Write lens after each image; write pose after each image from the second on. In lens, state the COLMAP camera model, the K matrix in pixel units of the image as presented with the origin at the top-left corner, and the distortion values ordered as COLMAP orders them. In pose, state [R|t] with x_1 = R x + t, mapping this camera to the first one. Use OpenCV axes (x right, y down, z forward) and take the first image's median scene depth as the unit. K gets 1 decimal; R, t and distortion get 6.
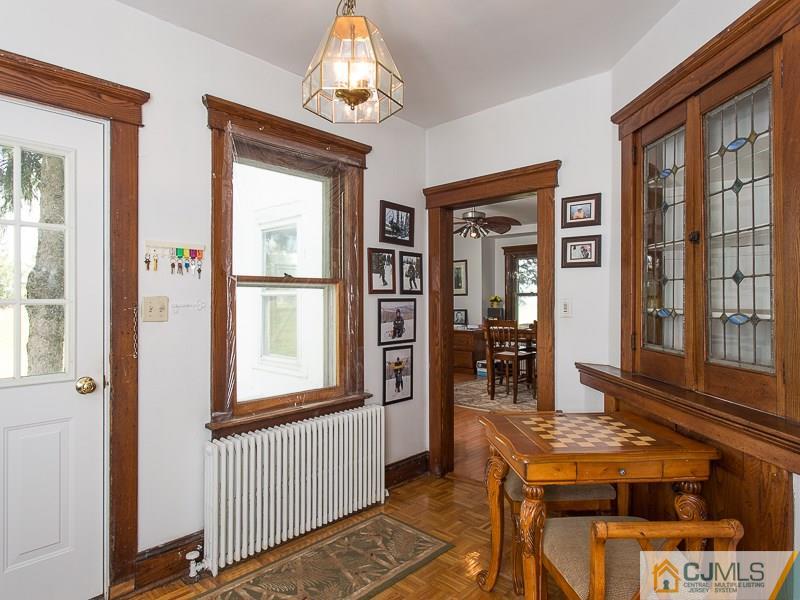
lens RADIAL K [[478.0, 0, 412.8], [0, 478.0, 298.0], [0, 0, 1]] dist [-0.001472, 0.002385]
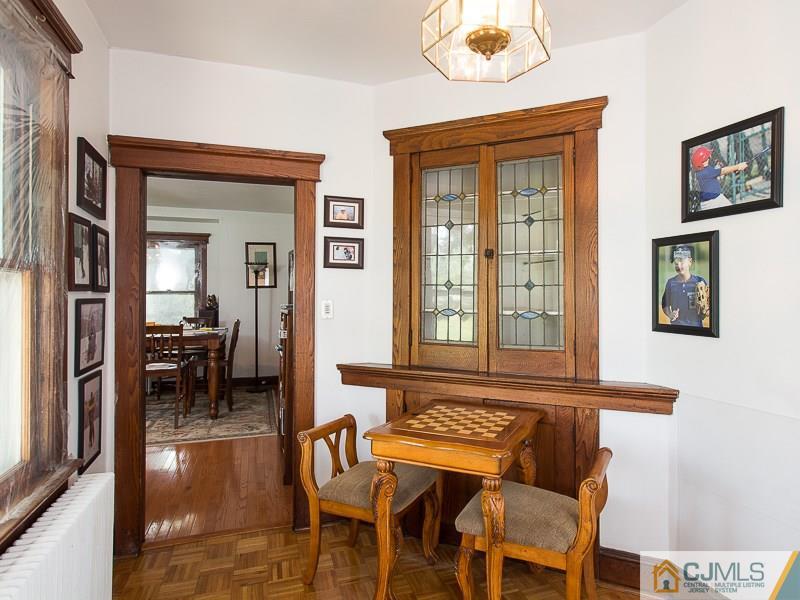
lens RADIAL K [[478.0, 0, 412.8], [0, 478.0, 298.0], [0, 0, 1]] dist [-0.001472, 0.002385]
pose [[0.478659, 0.002229, 0.877998, -0.468668], [-0.006012, 0.999982, 0.000739, -0.003790], [-0.877980, -0.005633, 0.478664, 0.400027]]
